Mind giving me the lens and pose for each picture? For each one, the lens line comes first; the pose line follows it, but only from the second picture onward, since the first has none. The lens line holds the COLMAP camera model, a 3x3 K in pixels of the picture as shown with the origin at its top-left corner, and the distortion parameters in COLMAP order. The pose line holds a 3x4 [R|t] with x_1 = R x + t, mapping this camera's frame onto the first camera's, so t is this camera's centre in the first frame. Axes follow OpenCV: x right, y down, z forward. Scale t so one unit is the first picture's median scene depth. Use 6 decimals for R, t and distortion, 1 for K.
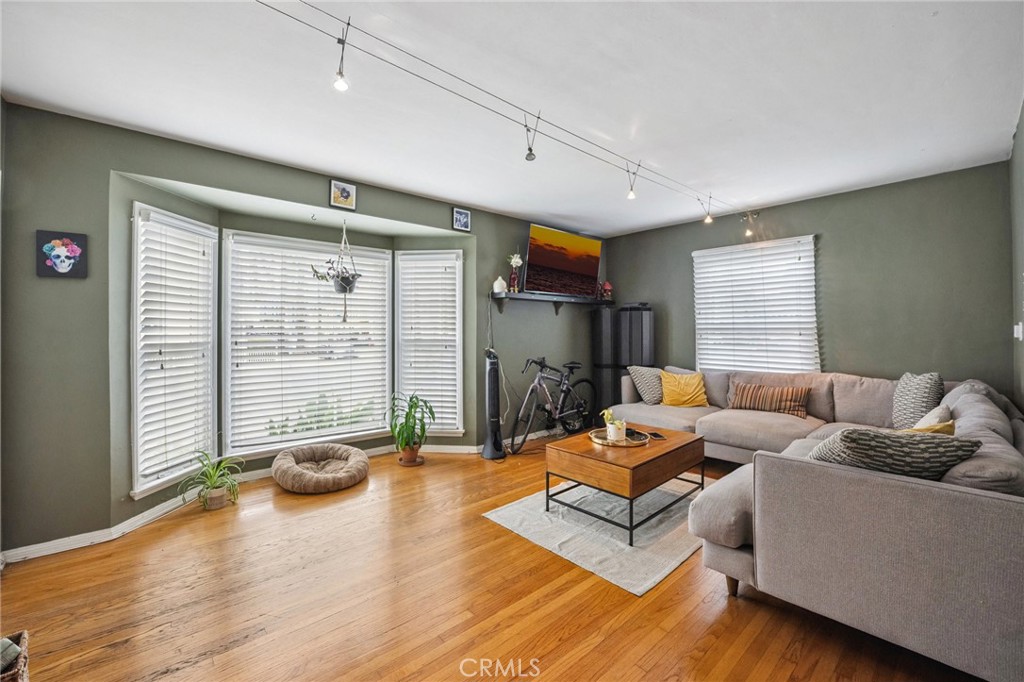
lens RADIAL K [[421.6, 0, 508.5], [0, 421.6, 324.1], [0, 0, 1]] dist [-0.037200, -0.000011]
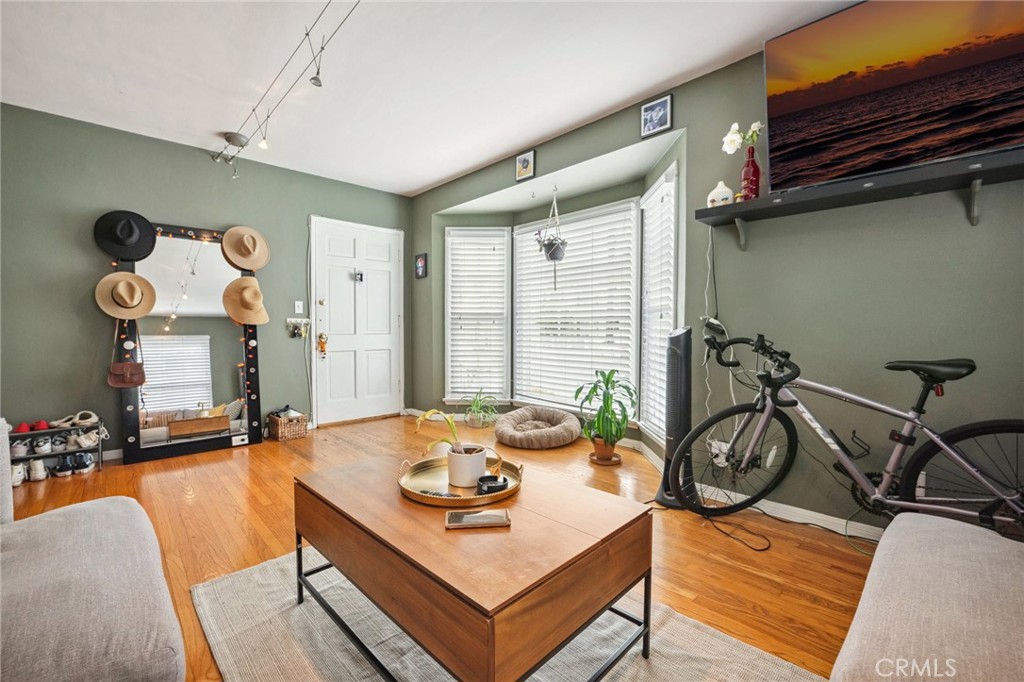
lens RADIAL K [[415.9, 0, 506.5], [0, 415.9, 342.1], [0, 0, 1]] dist [-0.018553, -0.000186]
pose [[0.045971, 0.035876, -0.998298, 0.637368], [0.008991, 0.999300, 0.036326, 0.086989], [0.998902, -0.010646, 0.045616, 0.907243]]
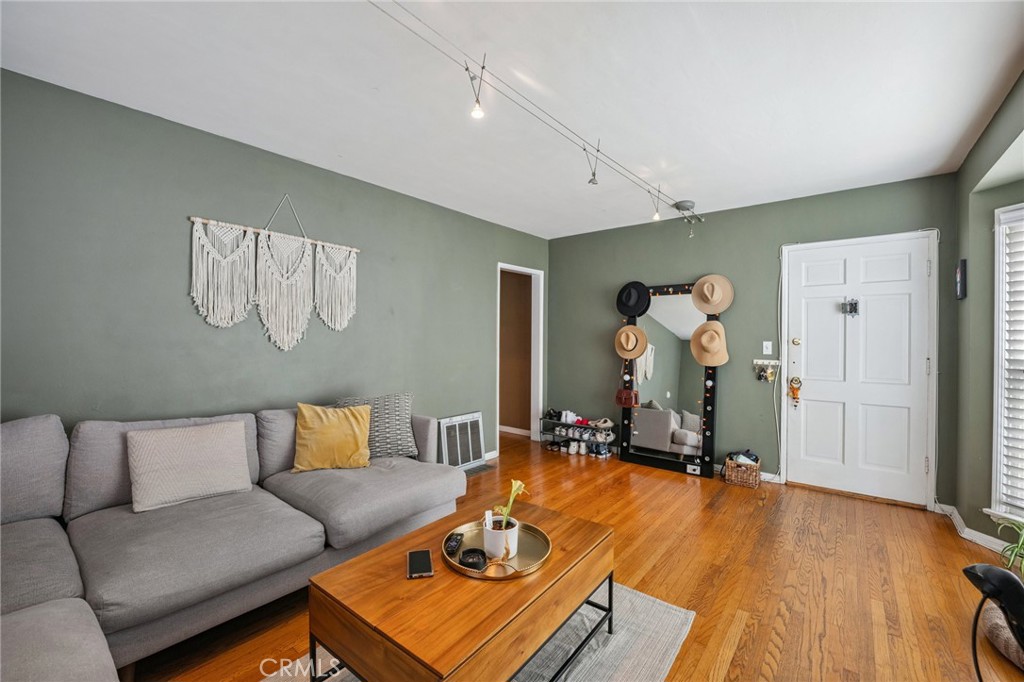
lens RADIAL K [[415.9, 0, 506.5], [0, 415.9, 342.1], [0, 0, 1]] dist [-0.018553, -0.000186]
pose [[-0.981792, -0.000126, -0.189961, 0.303934], [0.000277, 0.999998, -0.002096, 0.008706], [0.189961, -0.002110, -0.981789, 1.332224]]
